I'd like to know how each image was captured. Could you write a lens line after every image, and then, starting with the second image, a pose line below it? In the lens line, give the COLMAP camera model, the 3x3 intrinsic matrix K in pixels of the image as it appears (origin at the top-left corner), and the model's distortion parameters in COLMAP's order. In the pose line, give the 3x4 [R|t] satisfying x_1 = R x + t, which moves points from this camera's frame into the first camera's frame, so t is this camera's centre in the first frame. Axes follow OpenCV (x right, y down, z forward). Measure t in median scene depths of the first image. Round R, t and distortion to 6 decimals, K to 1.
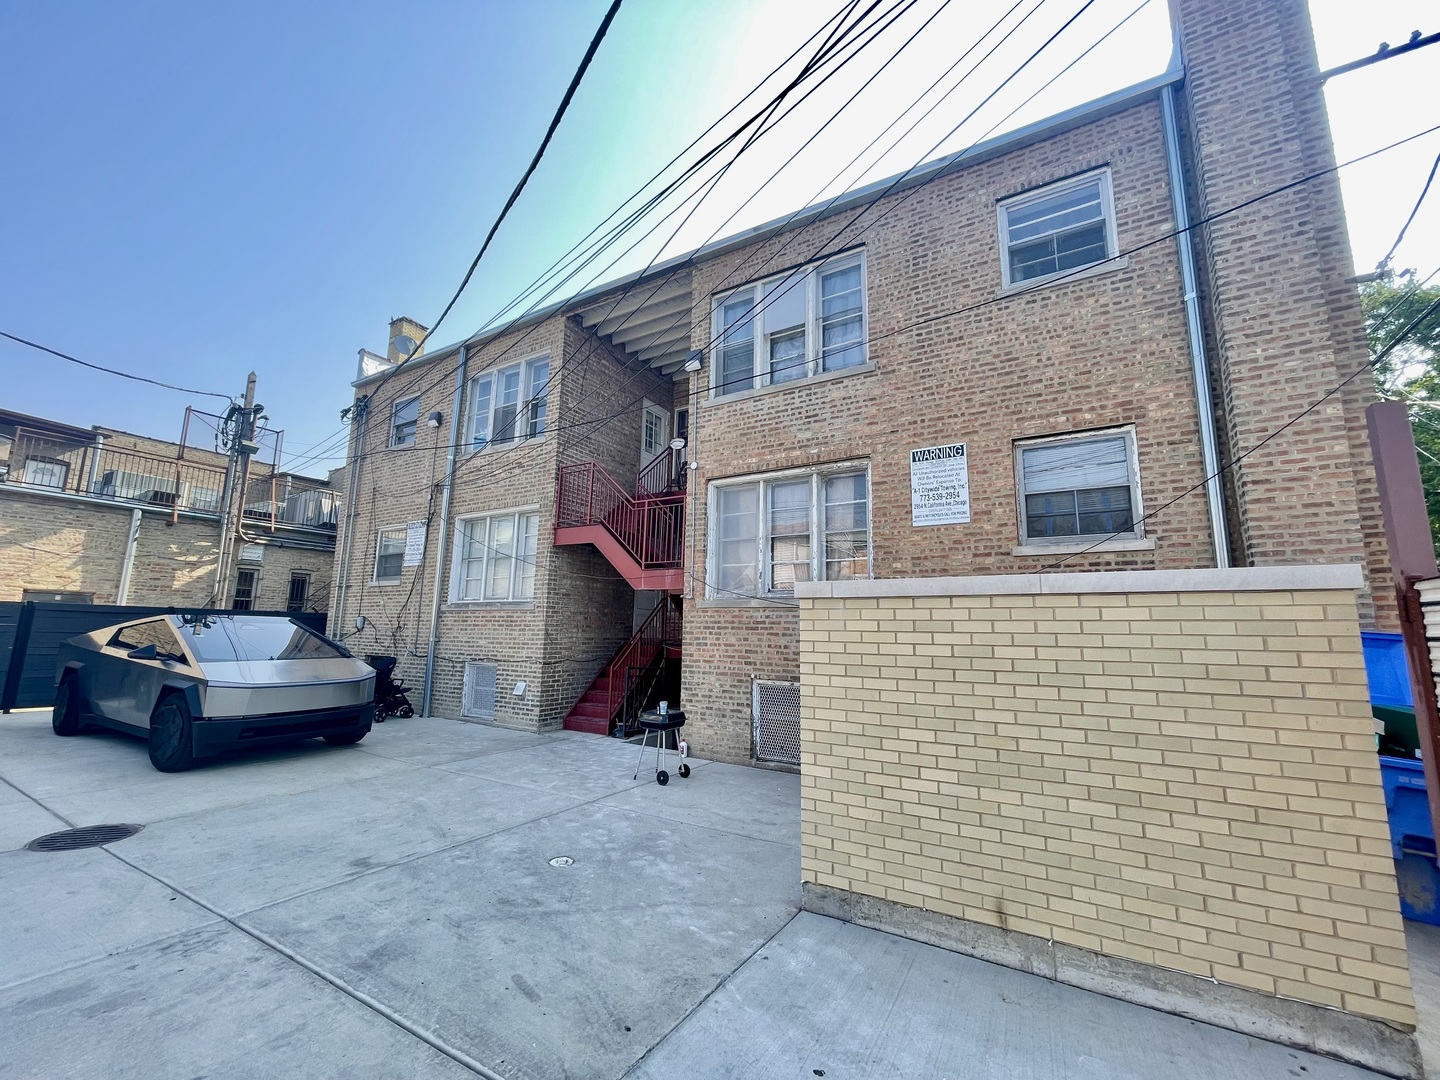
lens RADIAL K [[579.7, 0, 720.0], [0, 579.7, 540.0], [0, 0, 1]] dist [-0.002918, -0.000046]
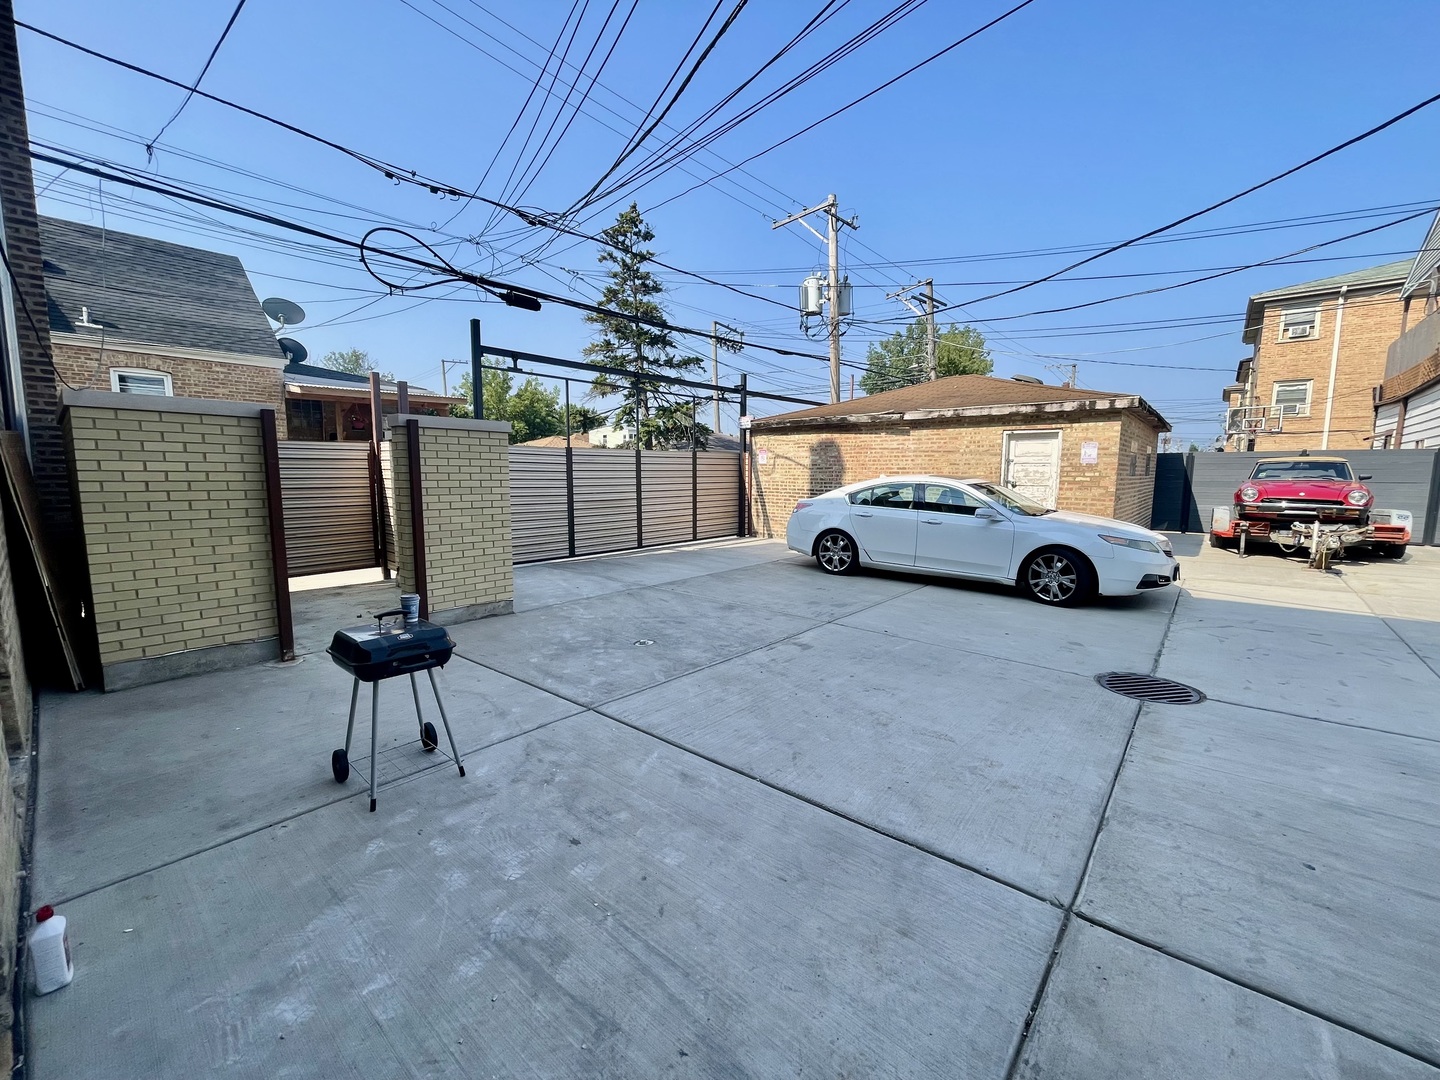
lens RADIAL K [[580.6, 0, 720.0], [0, 580.6, 540.0], [0, 0, 1]] dist [-0.005052, -0.000158]
pose [[-0.985747, -0.041873, 0.162942, -0.414017], [-0.049573, 0.997824, -0.043479, 0.256875], [-0.160767, -0.050937, -0.985677, 1.459347]]
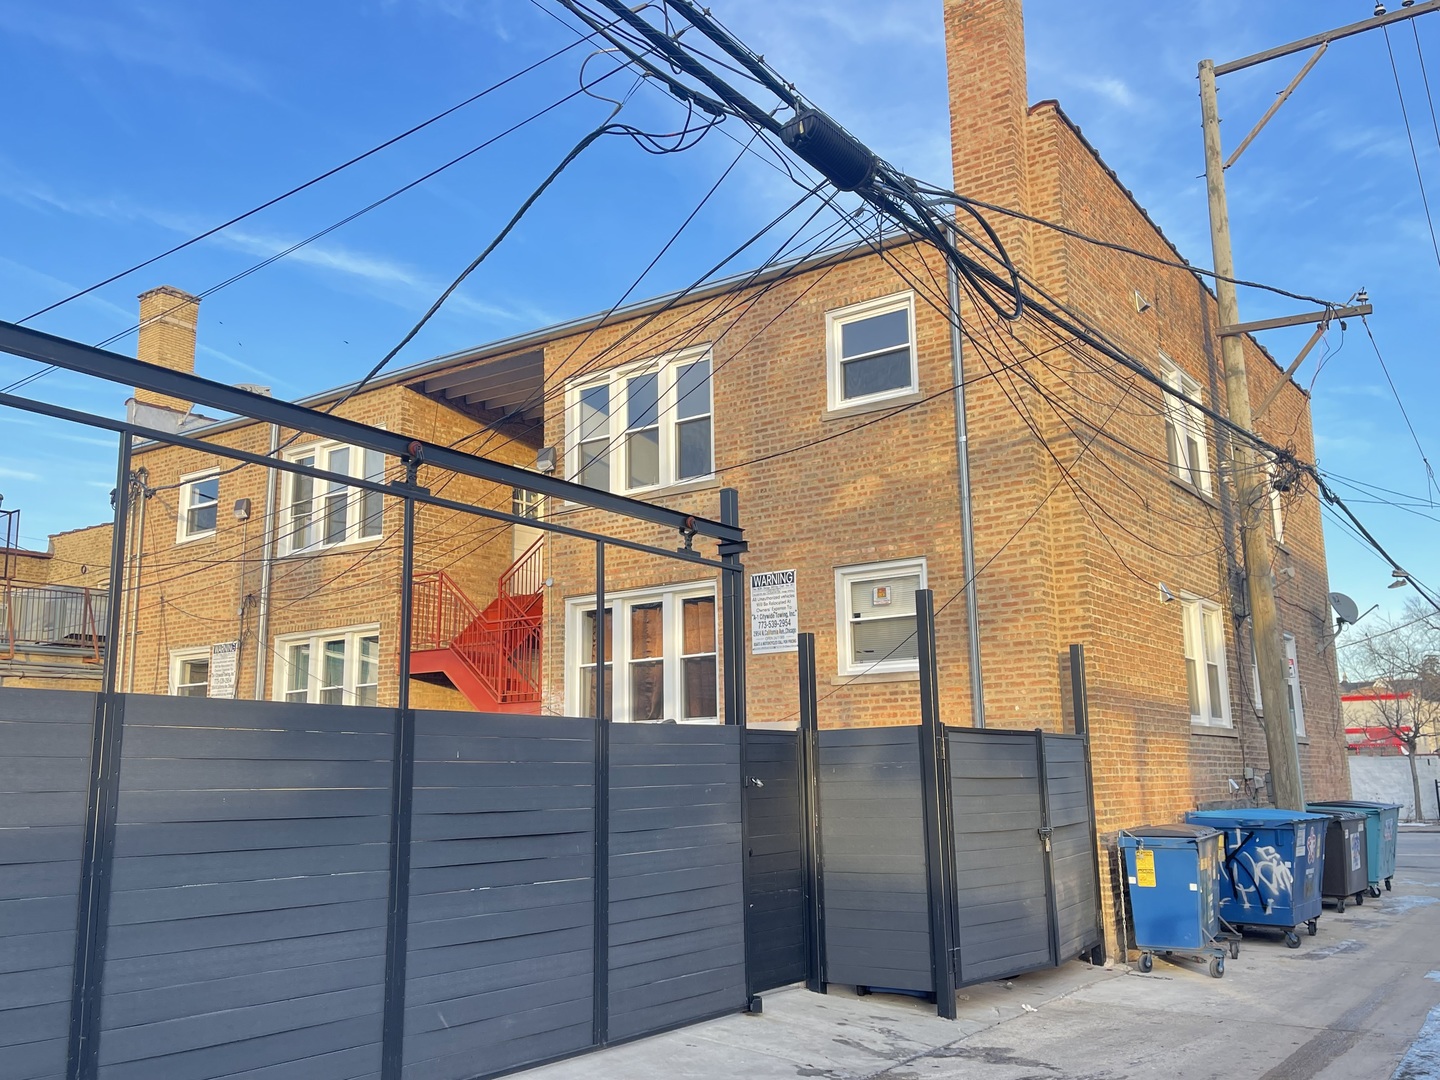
lens RADIAL K [[1300.3, 0, 720.0], [0, 1300.3, 540.0], [0, 0, 1]] dist [0.133068, 0.000208]
pose [[0.996341, -0.049463, -0.069704, 0.472047], [0.047985, 0.998589, -0.022729, -0.180738], [0.070730, 0.019301, 0.997309, -1.275162]]
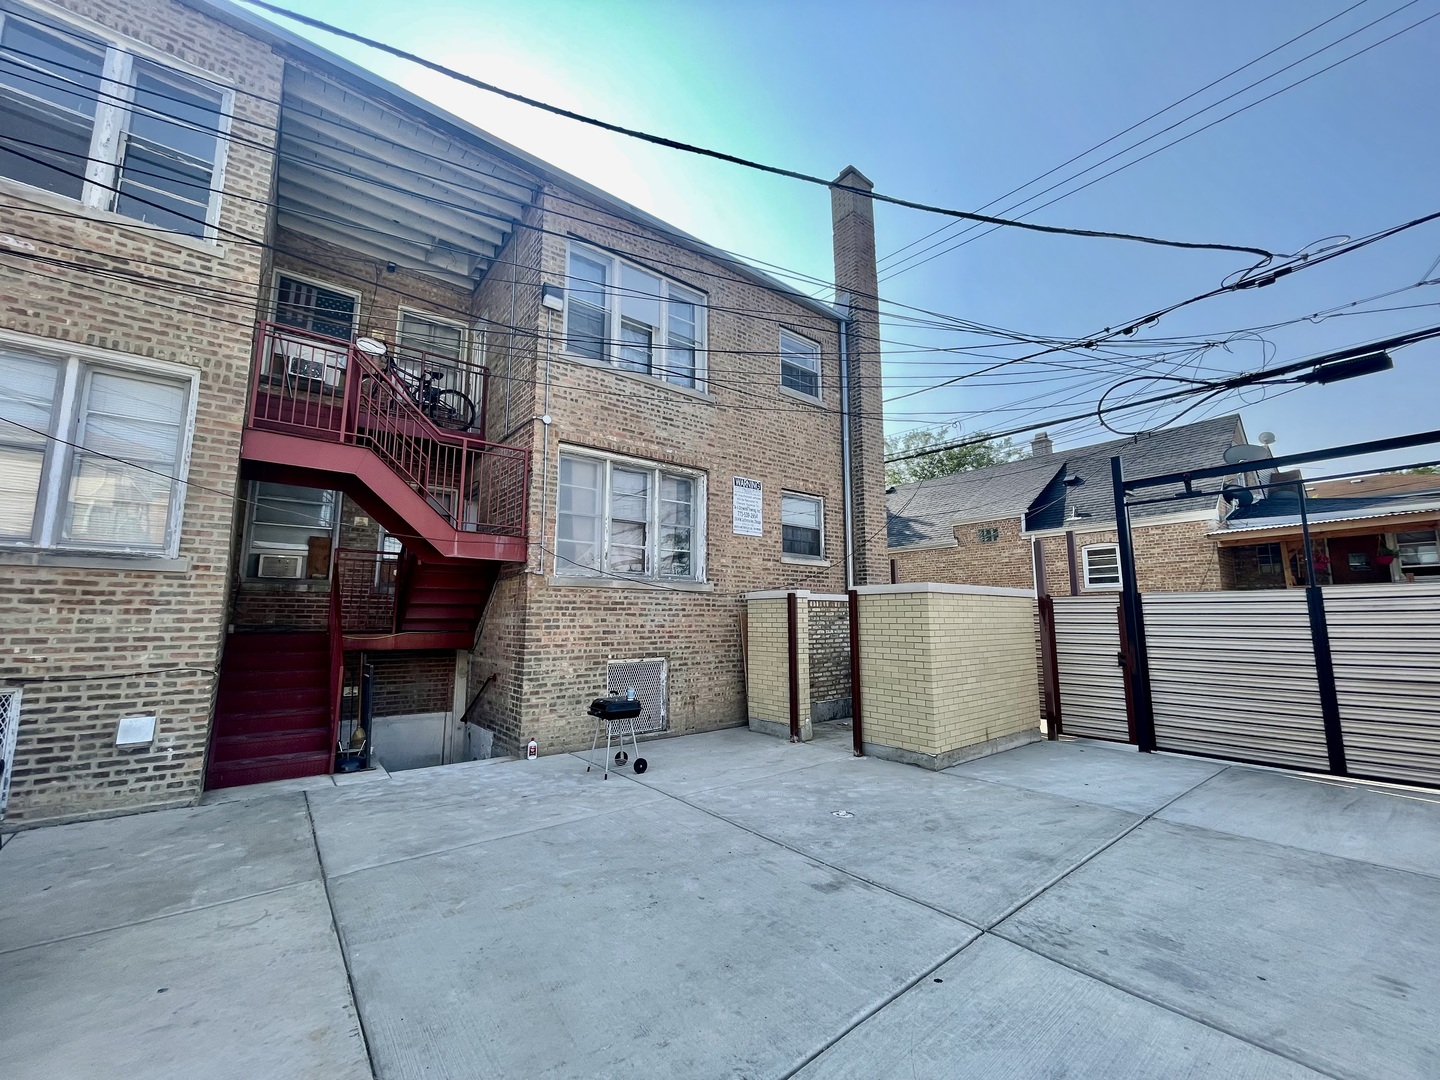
lens RADIAL K [[580.6, 0, 720.0], [0, 580.6, 540.0], [0, 0, 1]] dist [-0.005052, -0.000158]
pose [[0.349189, 0.109315, 0.930654, -0.987327], [-0.143871, 0.987651, -0.062028, 0.085092], [-0.925942, -0.112234, 0.360604, 0.581978]]
